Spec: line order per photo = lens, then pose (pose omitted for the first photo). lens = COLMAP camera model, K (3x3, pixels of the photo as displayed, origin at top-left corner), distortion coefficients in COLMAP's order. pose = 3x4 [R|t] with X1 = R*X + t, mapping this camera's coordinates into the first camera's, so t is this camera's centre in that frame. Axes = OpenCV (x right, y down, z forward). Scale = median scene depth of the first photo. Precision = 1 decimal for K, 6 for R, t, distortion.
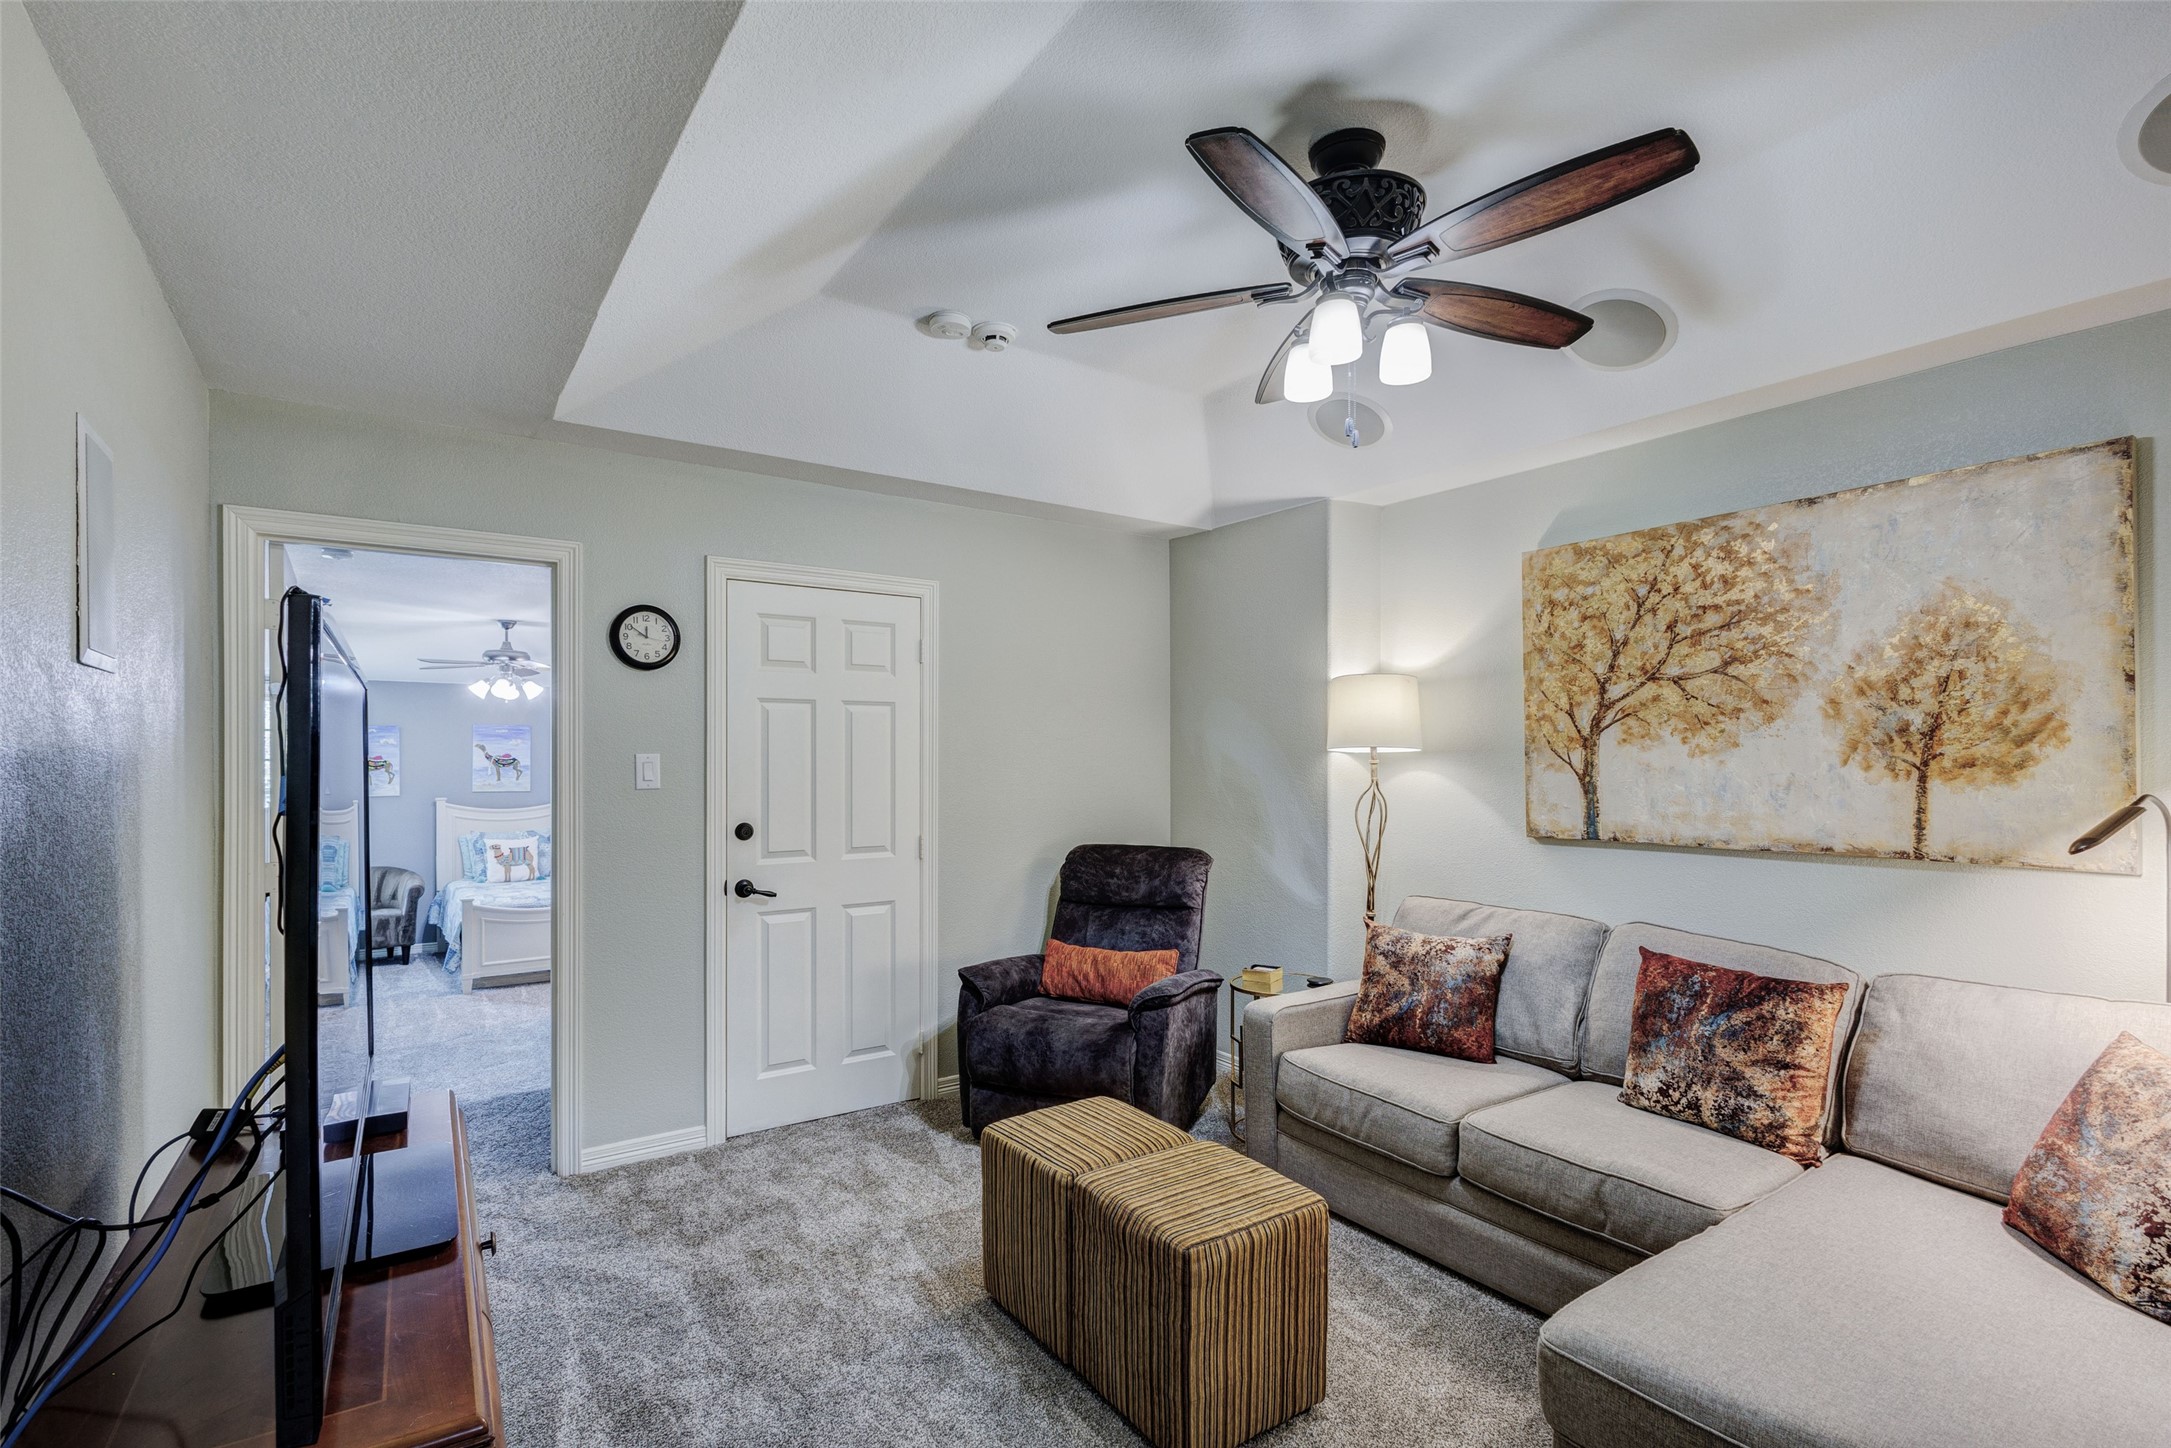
lens RADIAL K [[995.0, 0, 1085.4], [0, 995.0, 738.8], [0, 0, 1]] dist [0.003743, -0.001198]
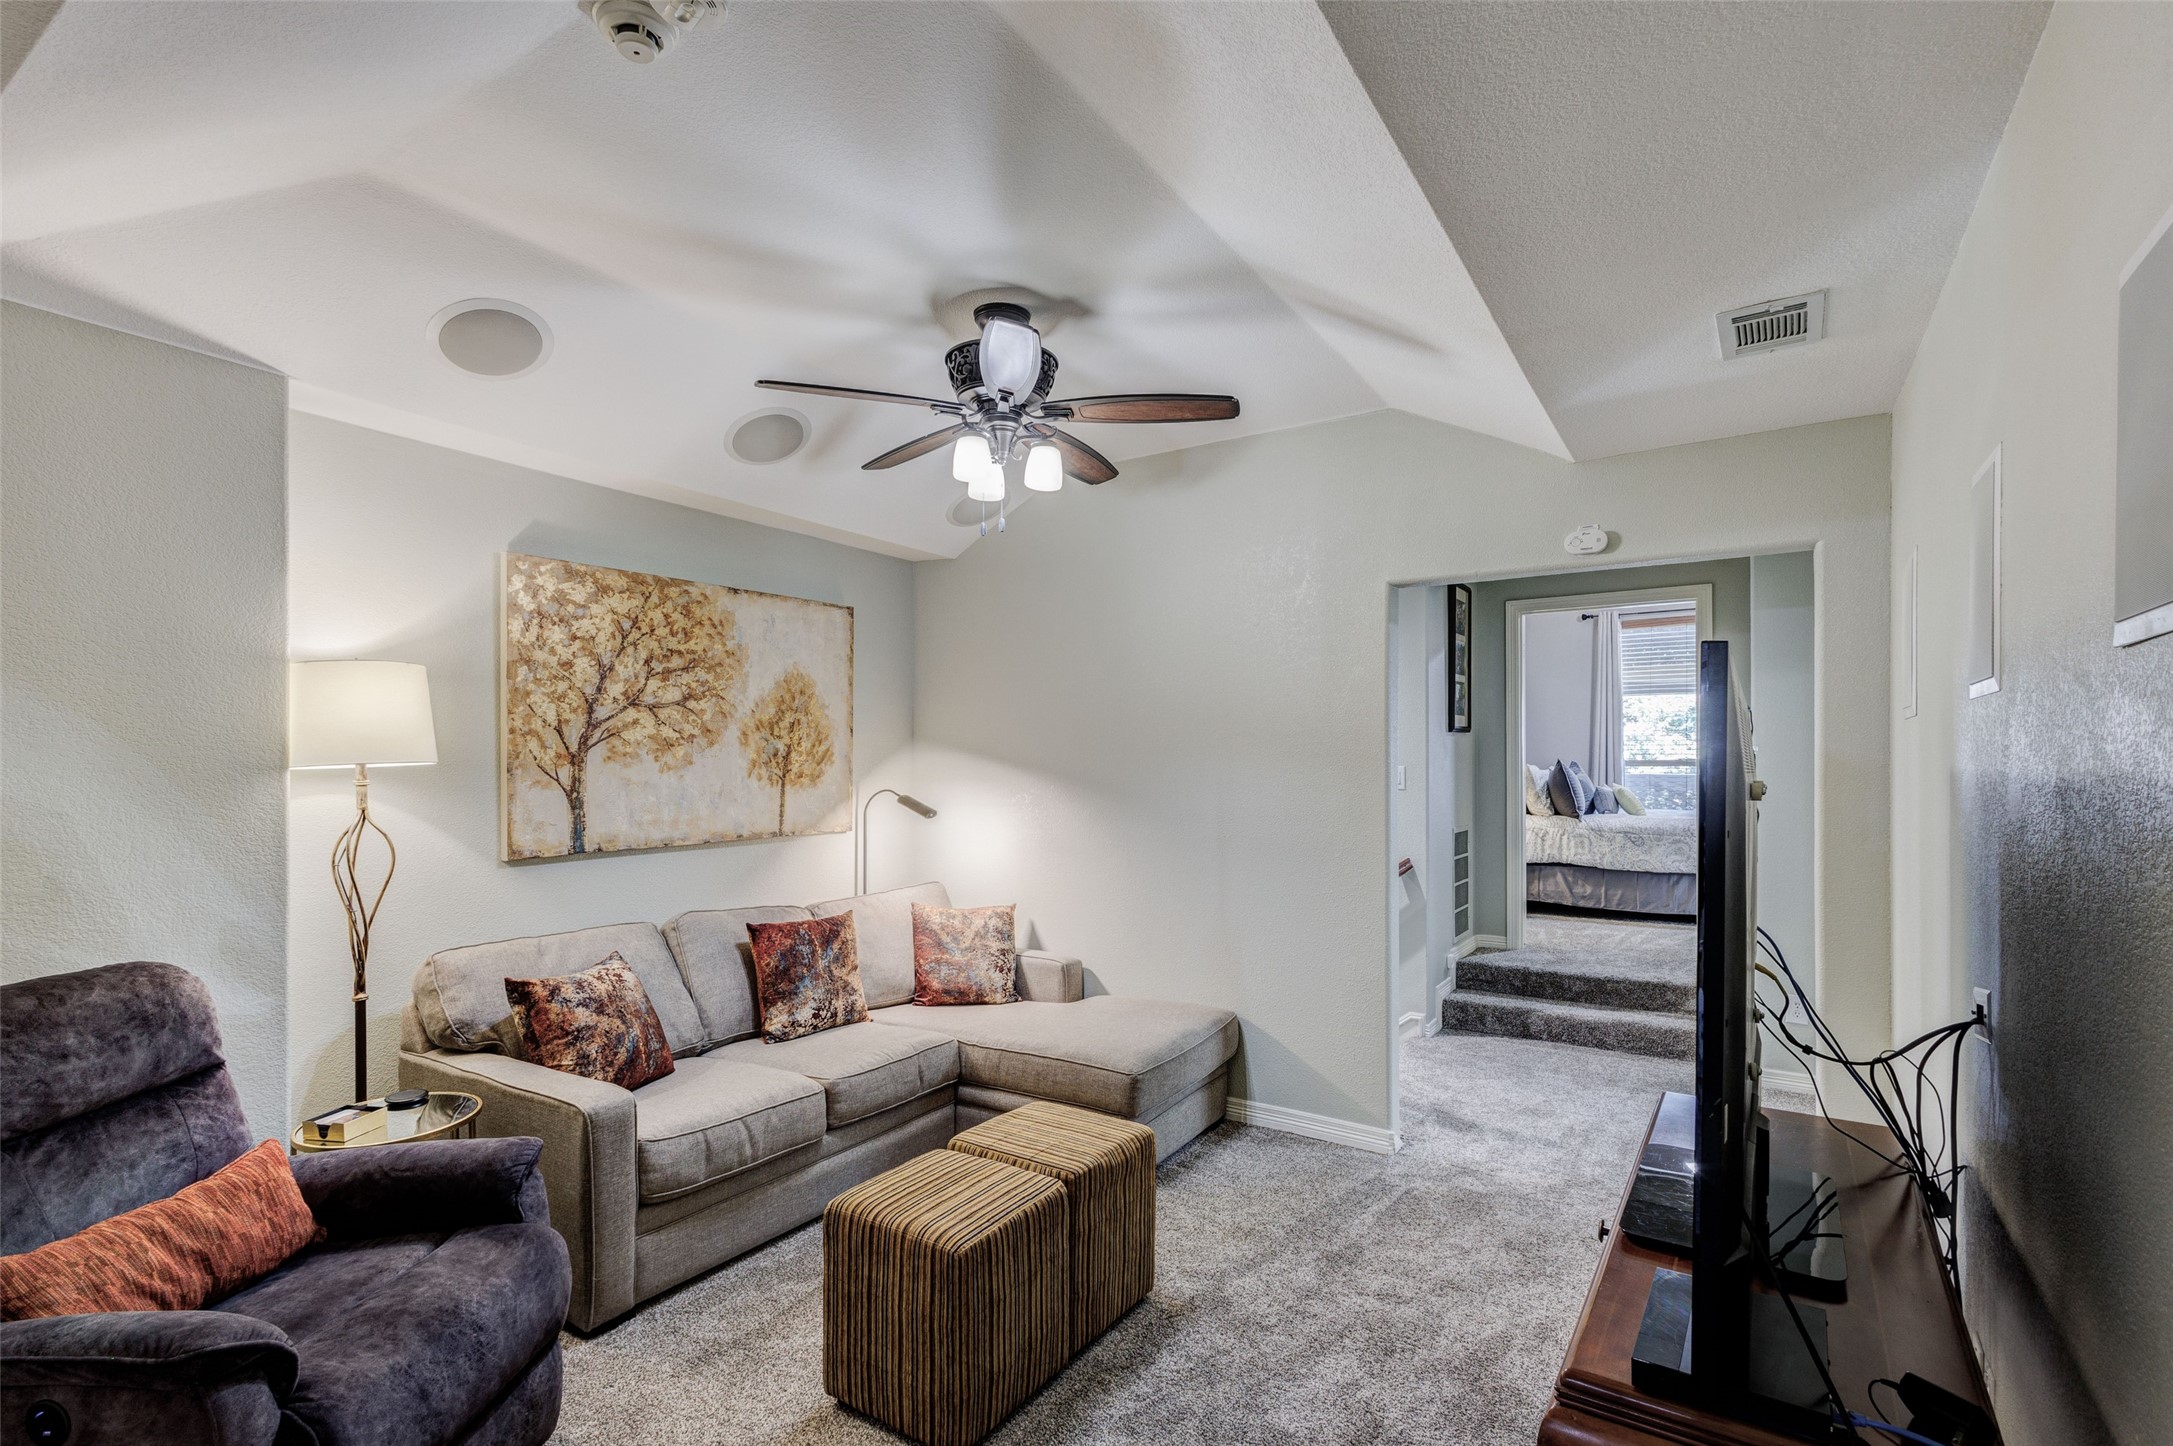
lens RADIAL K [[996.0, 0, 1086.4], [0, 996.0, 737.8], [0, 0, 1]] dist [0.003743, -0.001198]
pose [[-0.365514, 0.025260, 0.930463, -0.685206], [-0.015753, 0.999321, -0.033318, 0.008050], [-0.930672, -0.026836, -0.364868, 0.938840]]
